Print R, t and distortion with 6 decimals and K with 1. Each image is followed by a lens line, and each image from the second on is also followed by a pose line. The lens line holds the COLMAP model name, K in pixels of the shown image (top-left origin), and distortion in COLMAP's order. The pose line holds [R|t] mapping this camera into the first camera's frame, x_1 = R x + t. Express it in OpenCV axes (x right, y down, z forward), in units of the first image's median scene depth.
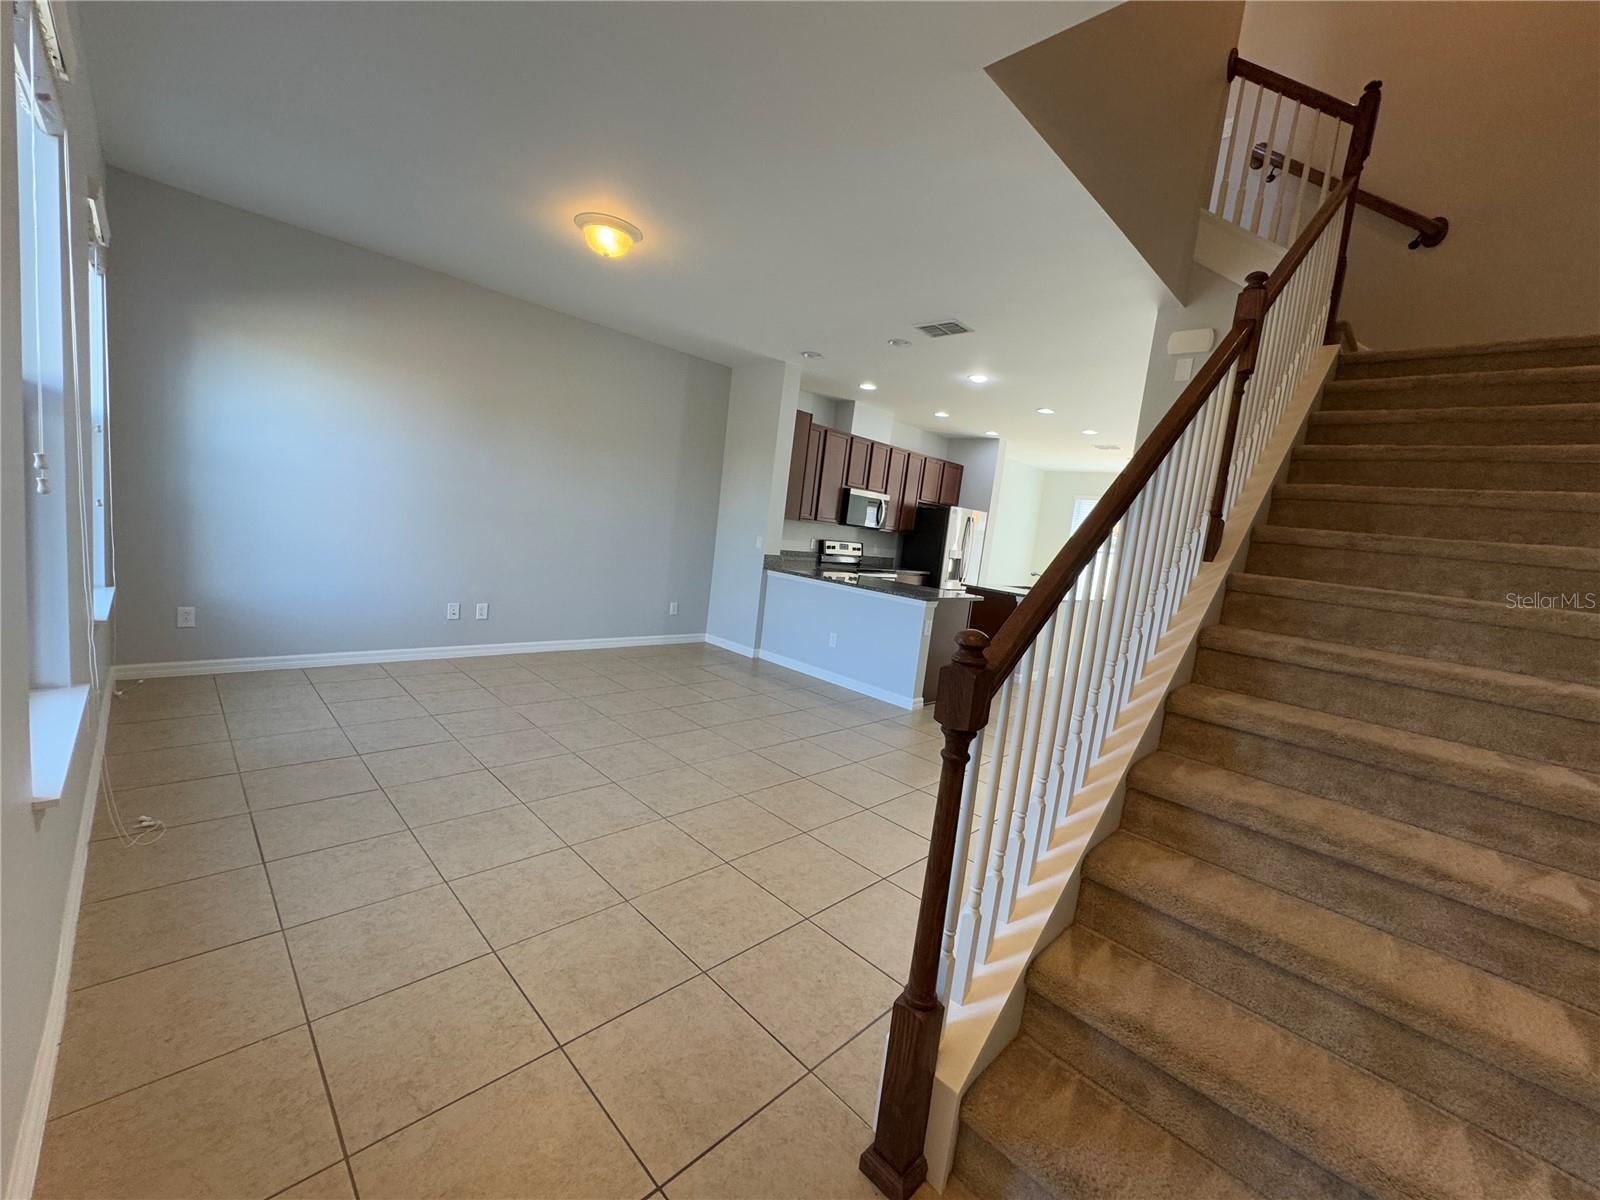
lens RADIAL K [[638.9, 0, 800.0], [0, 638.9, 600.0], [0, 0, 1]] dist [-0.004185, 0.000683]
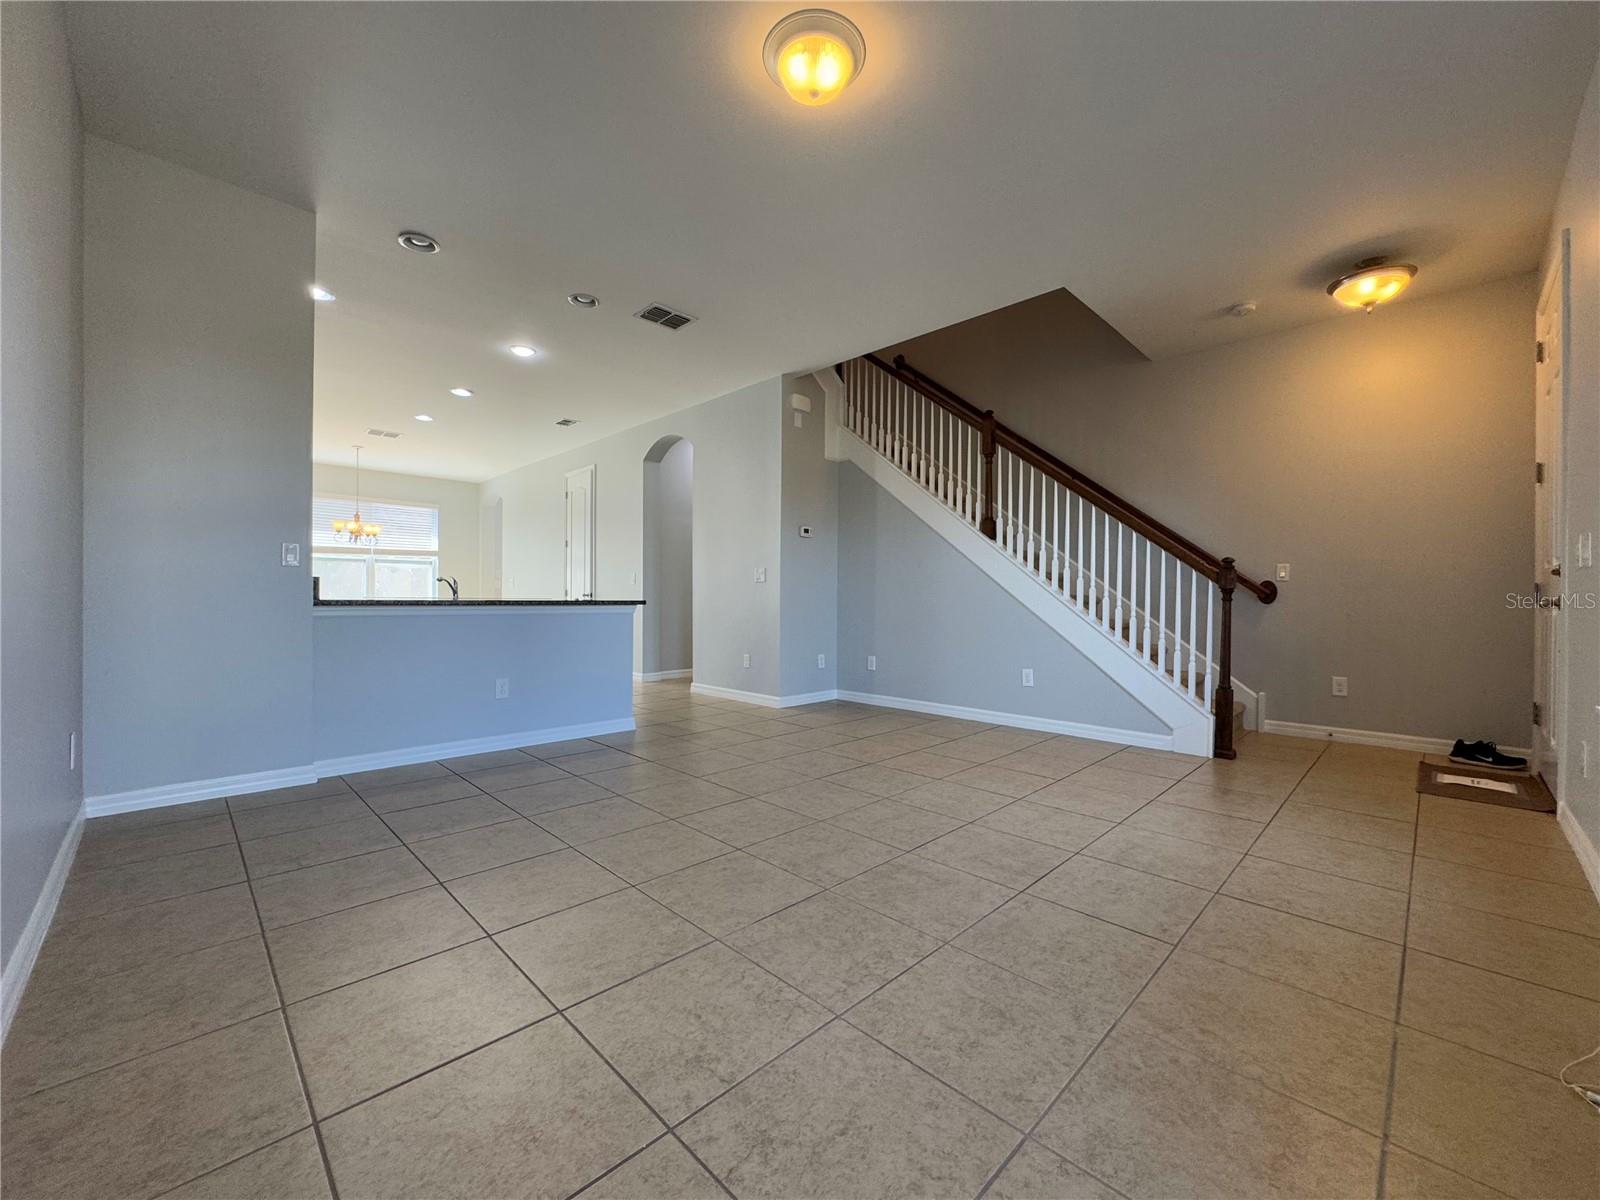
lens RADIAL K [[638.9, 0, 800.0], [0, 638.9, 600.0], [0, 0, 1]] dist [-0.004185, 0.000683]
pose [[0.003585, -0.116229, 0.993216, -0.443776], [0.111805, 0.987041, 0.115103, -0.052996], [-0.993724, 0.110634, 0.016534, 0.473775]]
